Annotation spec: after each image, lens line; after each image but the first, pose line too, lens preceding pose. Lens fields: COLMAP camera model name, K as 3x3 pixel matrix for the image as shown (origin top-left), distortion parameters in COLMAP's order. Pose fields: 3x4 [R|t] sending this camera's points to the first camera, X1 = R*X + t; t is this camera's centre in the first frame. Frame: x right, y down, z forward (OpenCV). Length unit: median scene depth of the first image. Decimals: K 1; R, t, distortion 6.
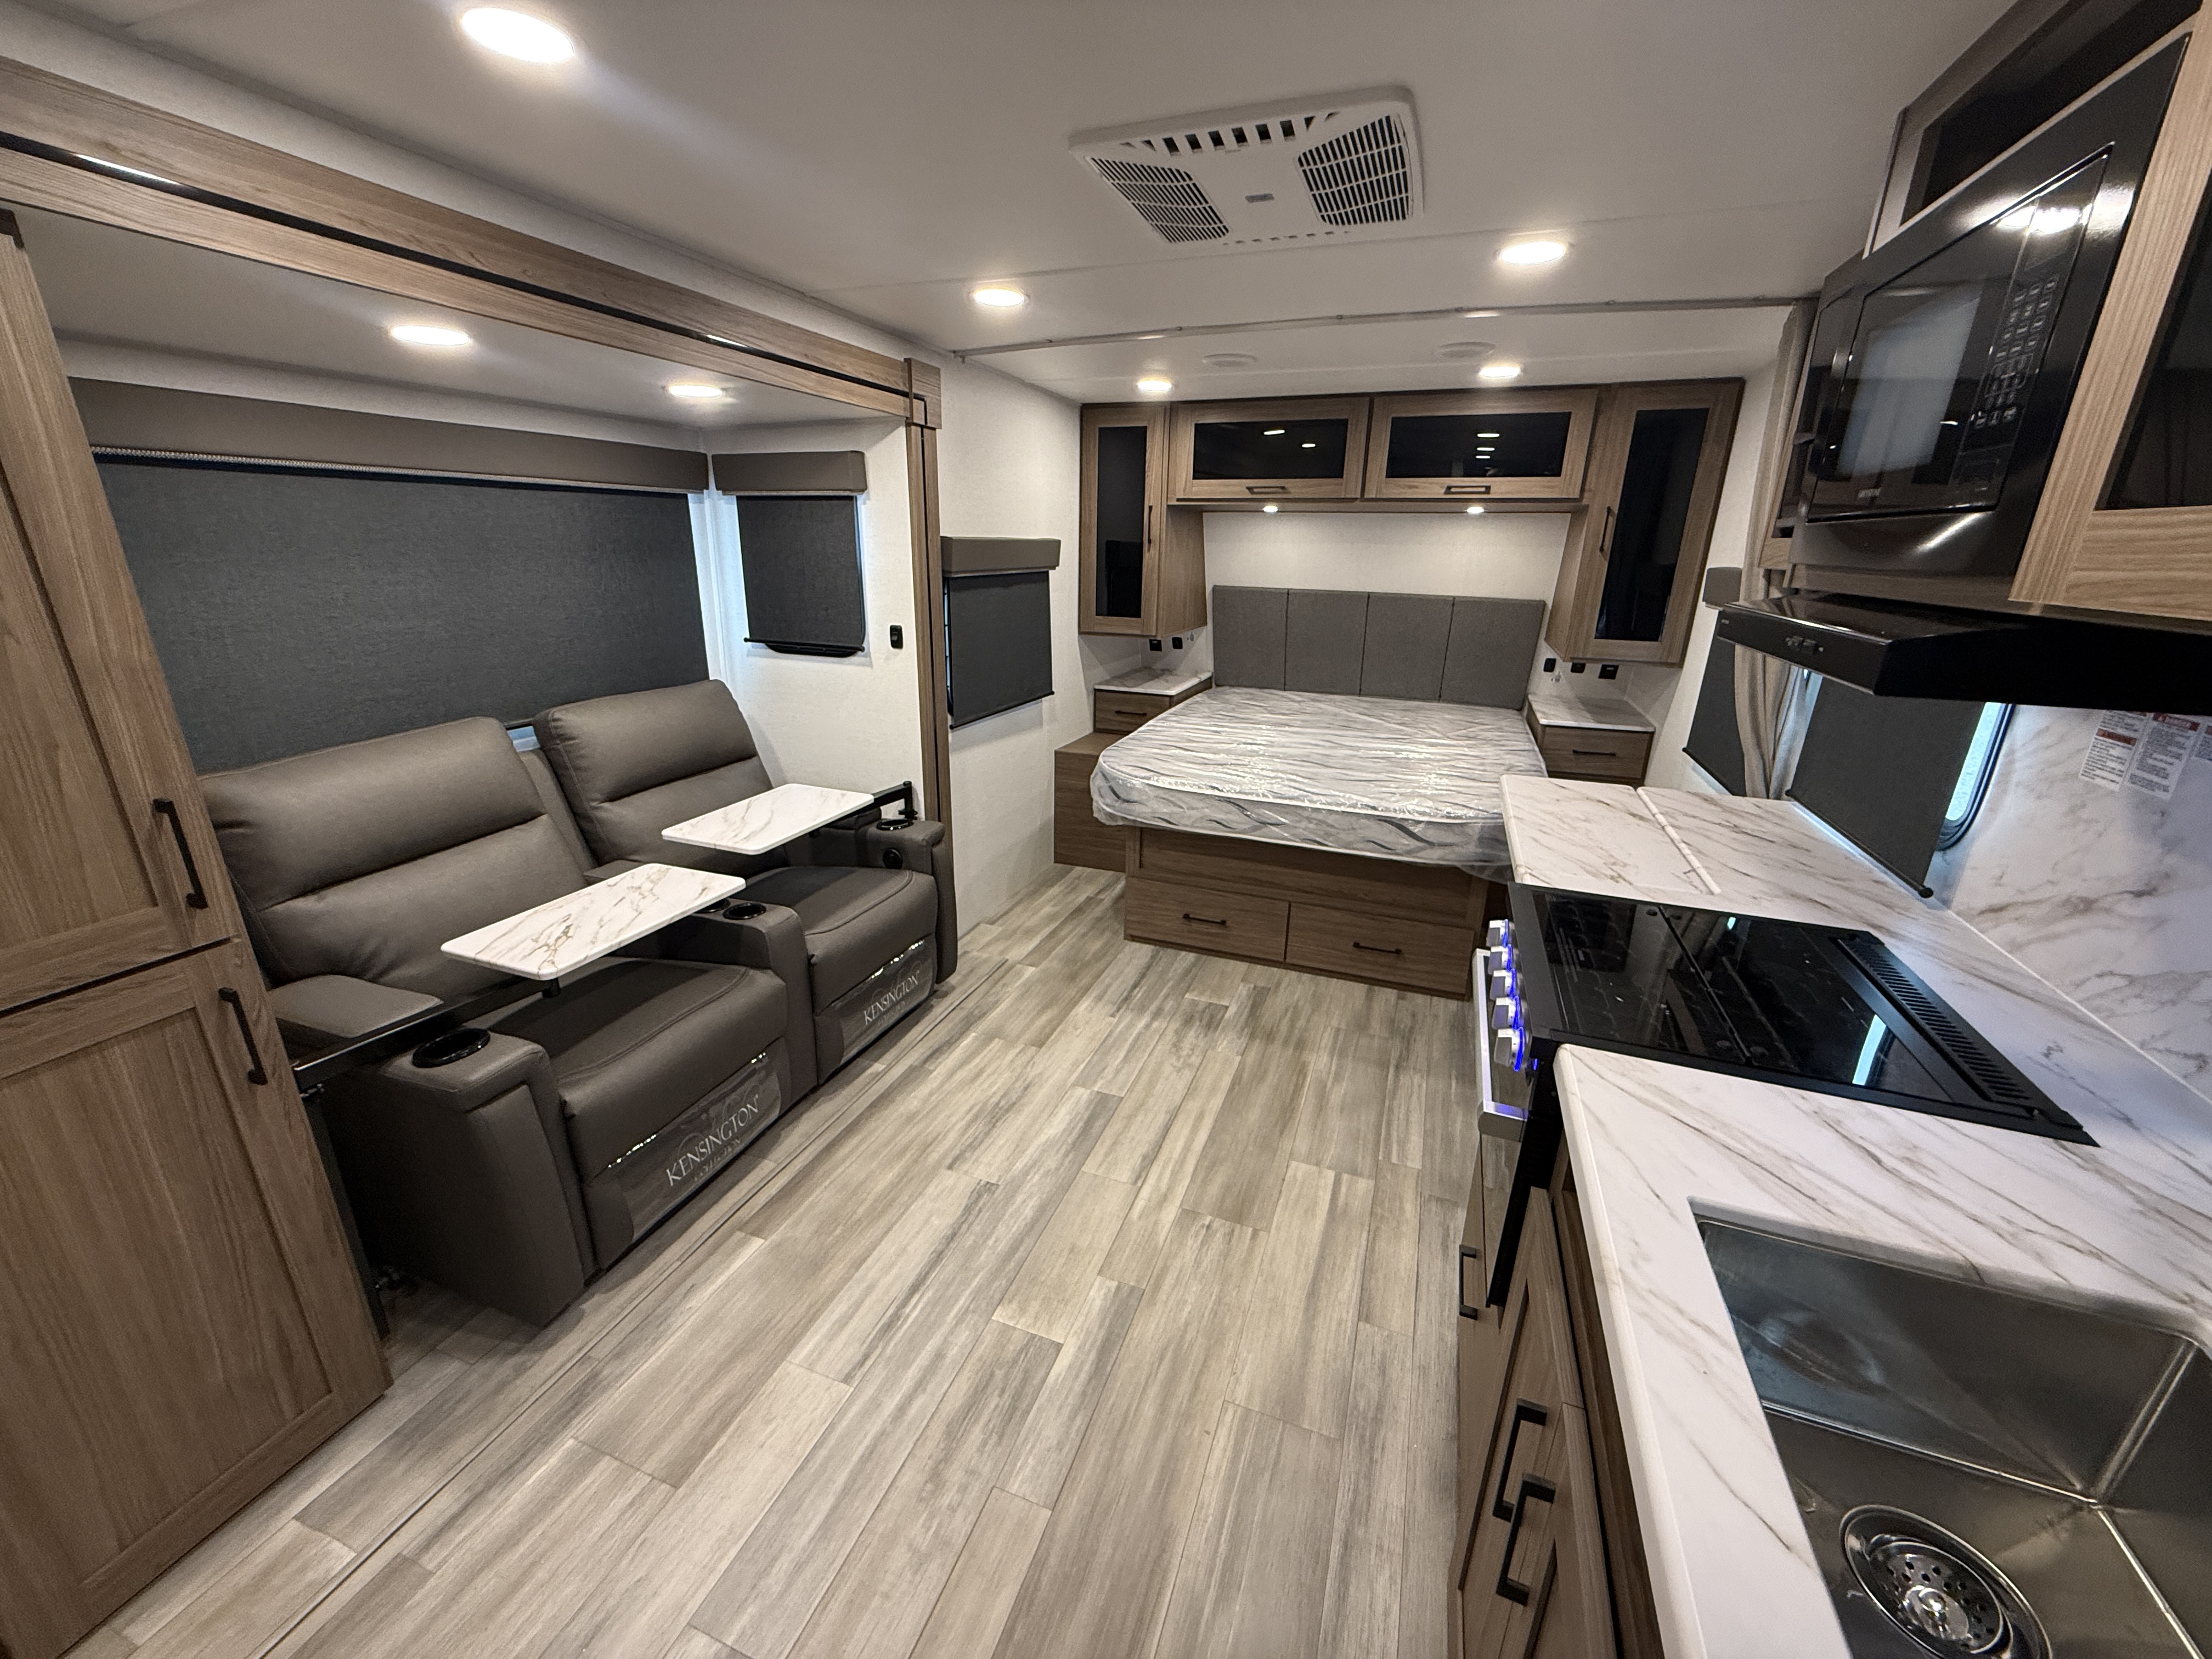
lens RADIAL K [[884.0, 0, 1099.4], [0, 884.0, 829.6], [0, 0, 1]] dist [-0.000373, -0.000311]
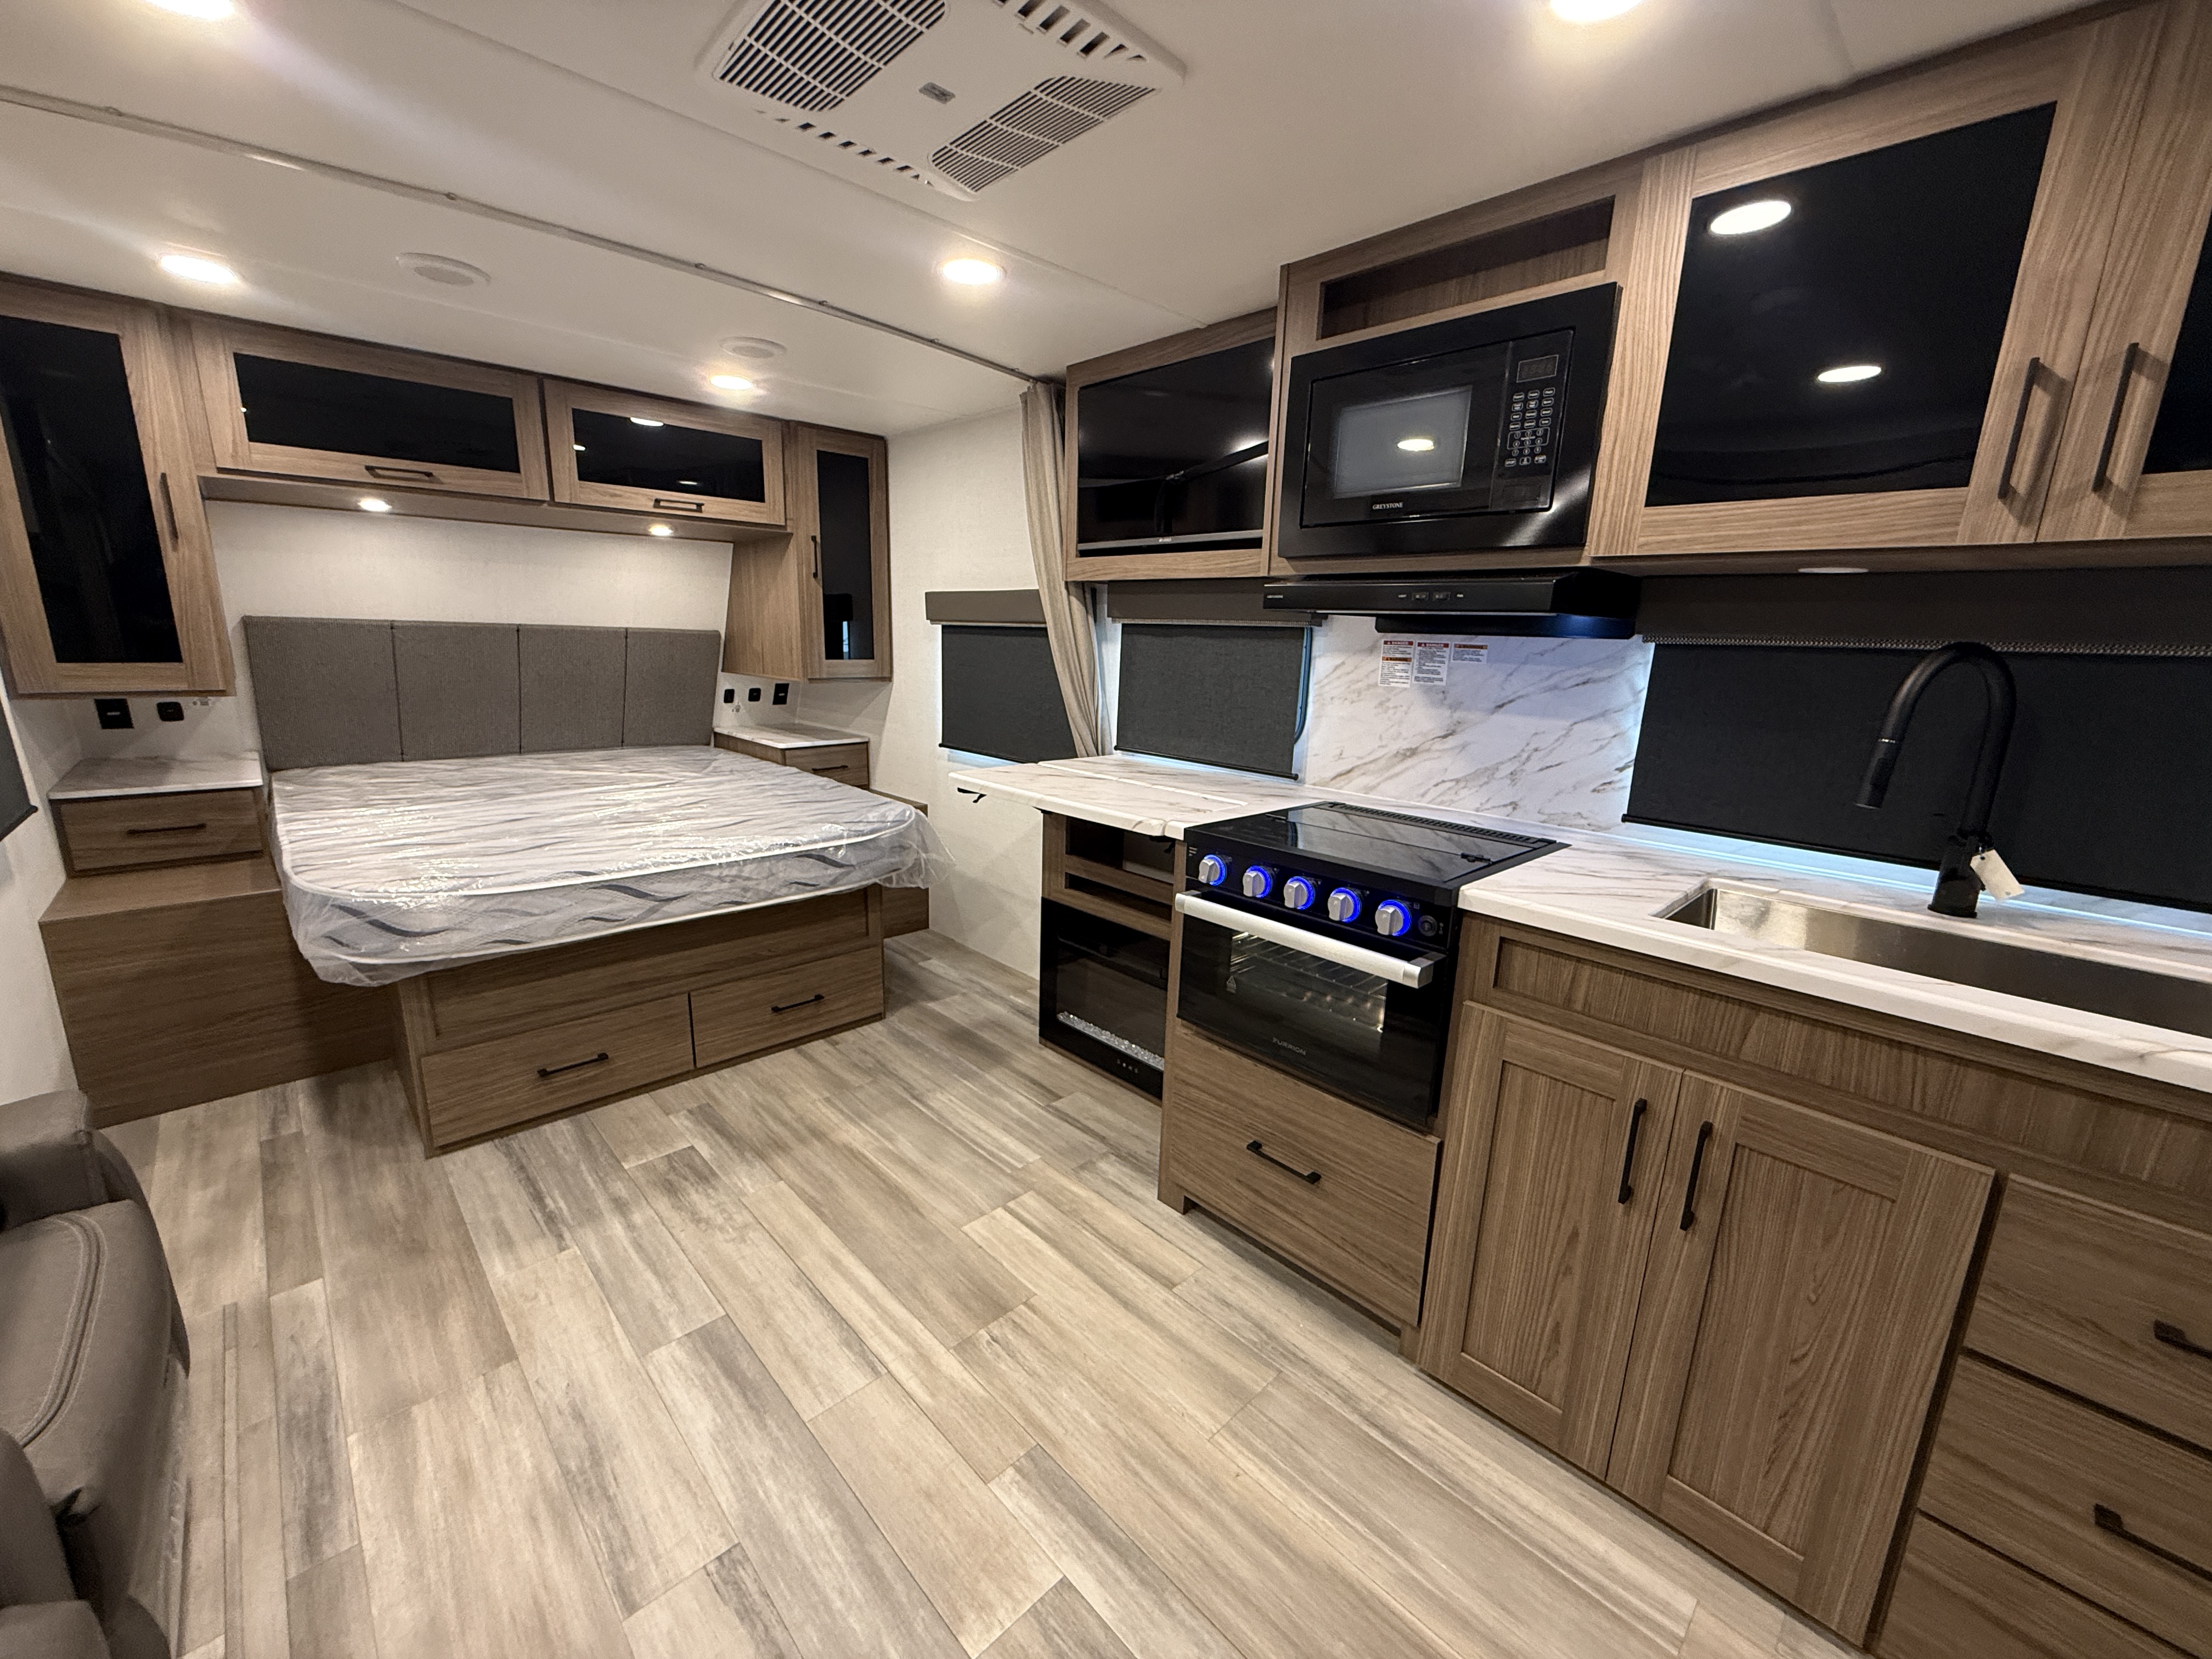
lens RADIAL K [[884.0, 0, 1099.4], [0, 884.0, 829.6], [0, 0, 1]] dist [-0.000373, -0.000311]
pose [[0.429258, -0.202888, 0.880099, -0.417225], [0.260597, 0.960822, 0.094394, -0.052836], [-0.864770, 0.188832, 0.465312, 0.399242]]
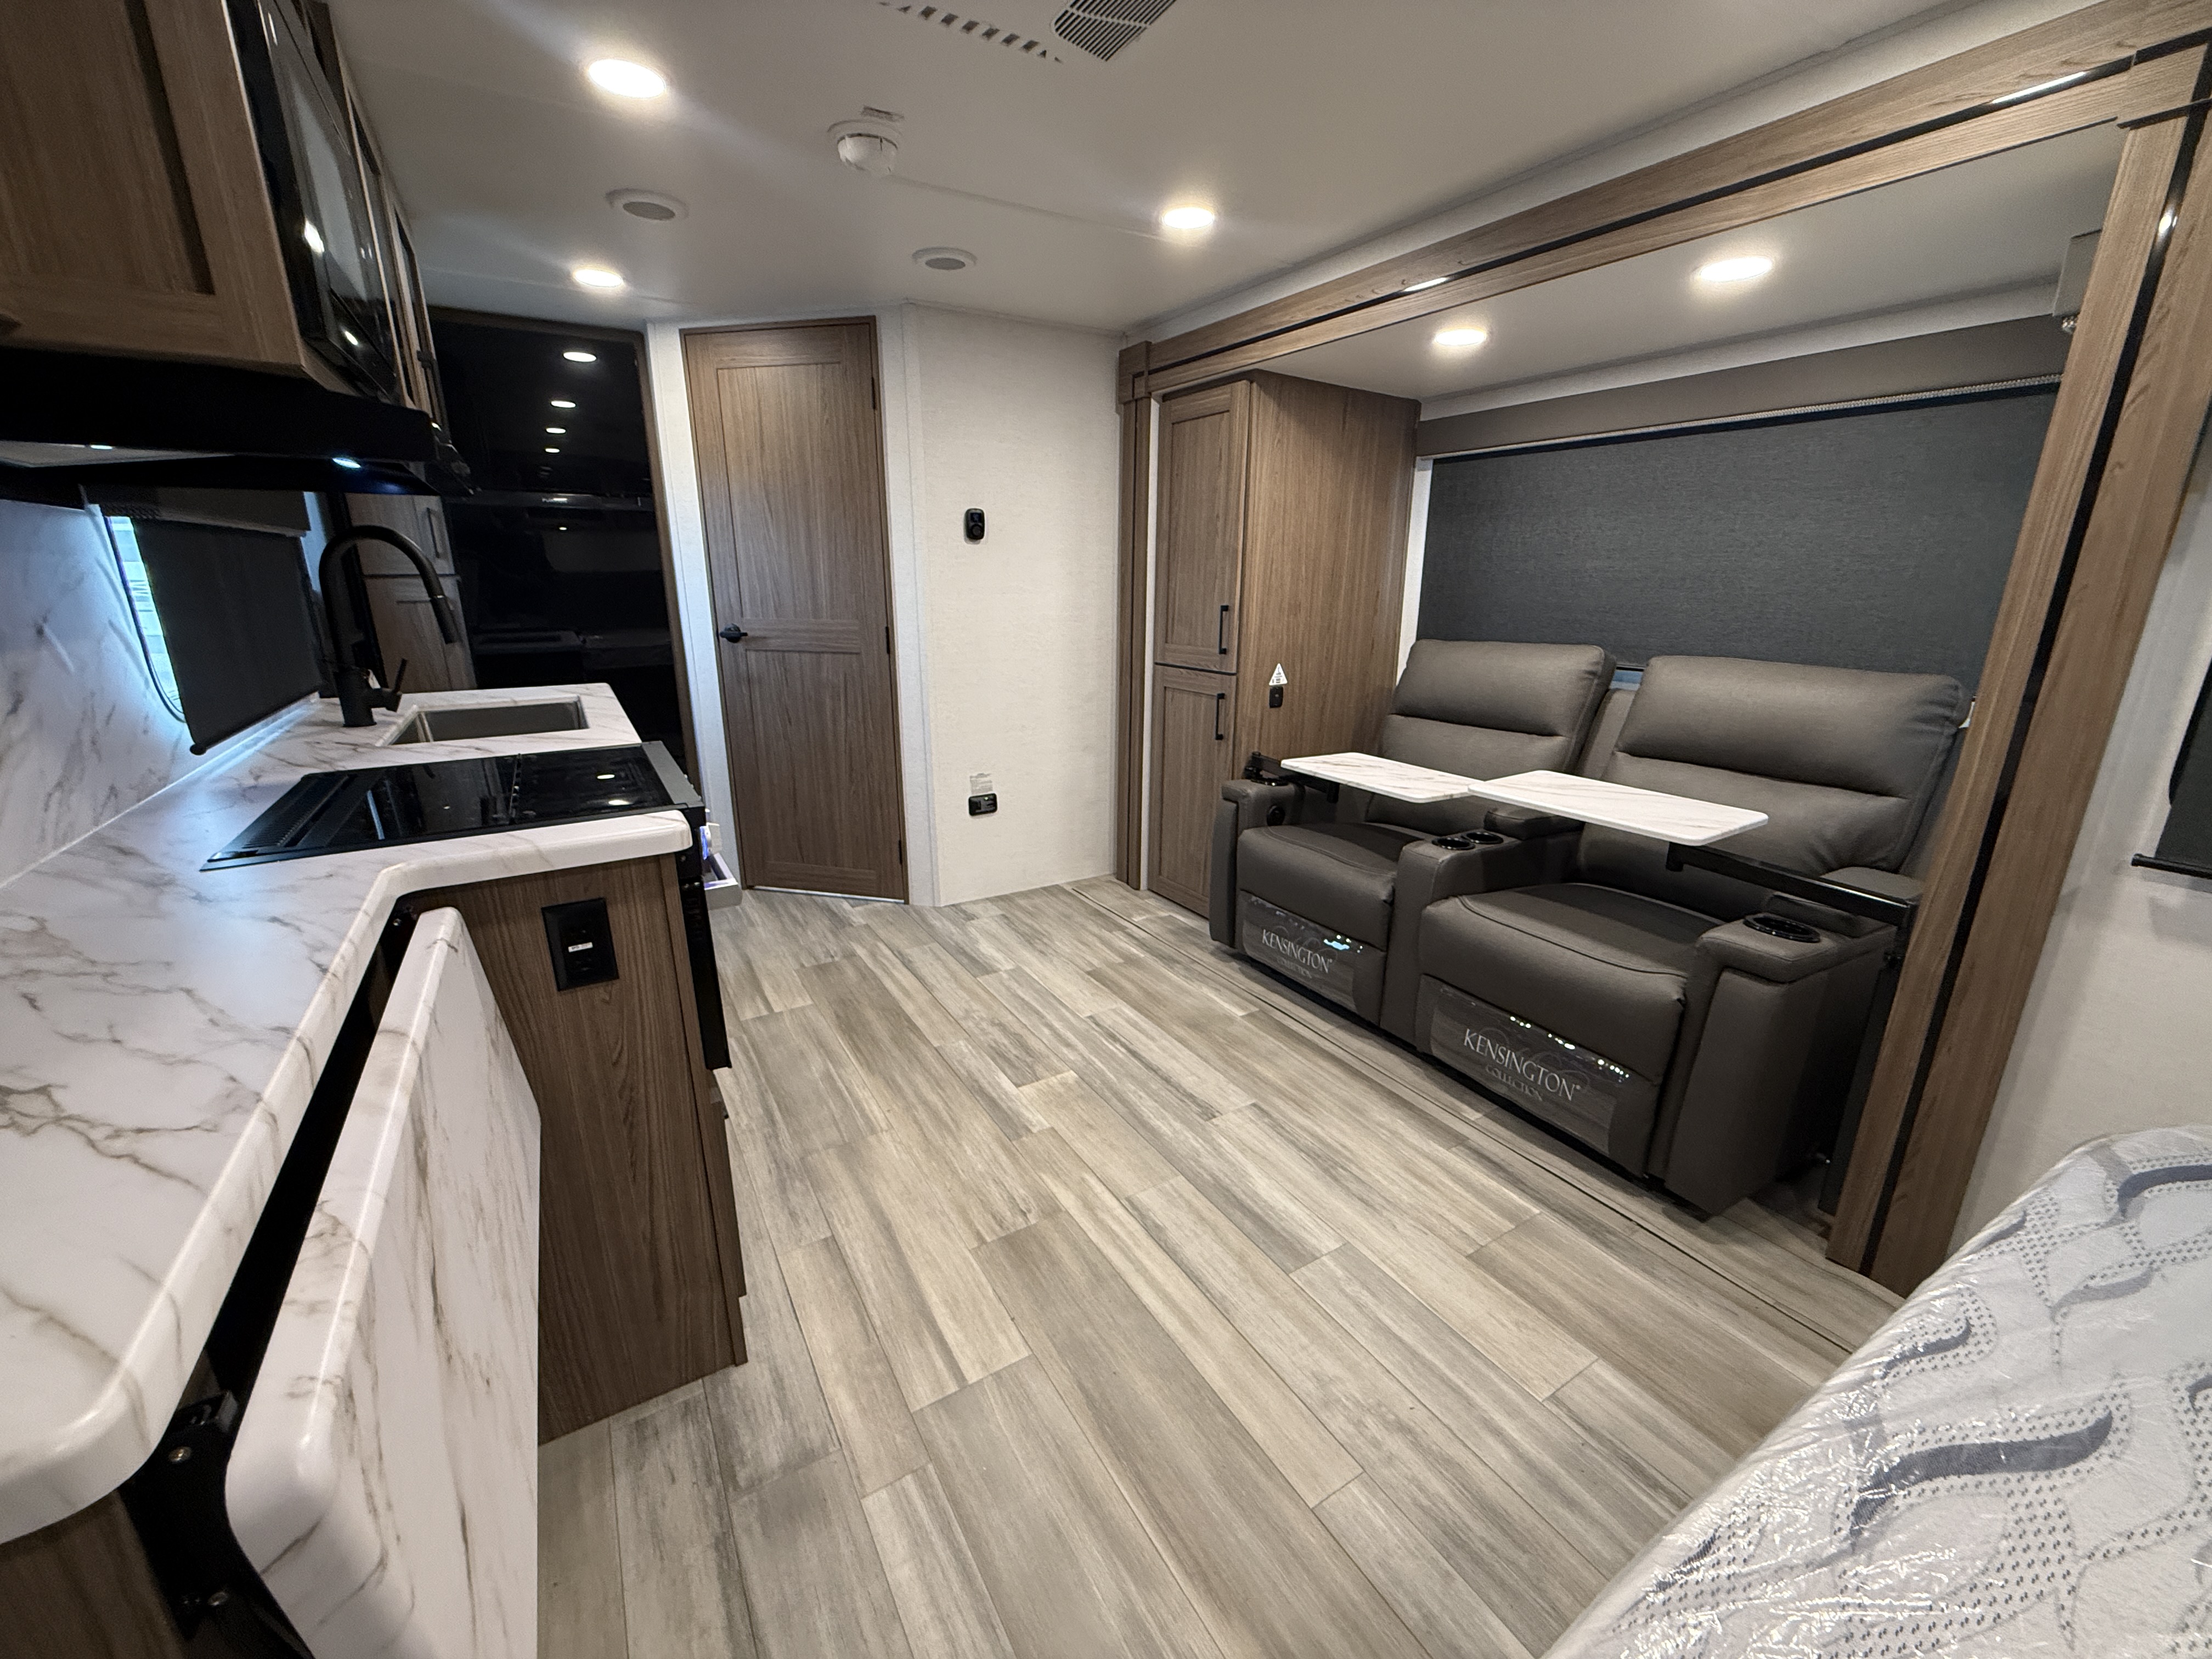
lens RADIAL K [[885.7, 0, 1098.8], [0, 885.7, 830.1], [0, 0, 1]] dist [-0.001621, 0.000056]
pose [[-0.615751, 0.203317, -0.761257, 0.605050], [-0.258422, 0.860586, 0.438873, -0.256913], [0.744358, 0.466962, -0.477366, 1.170734]]
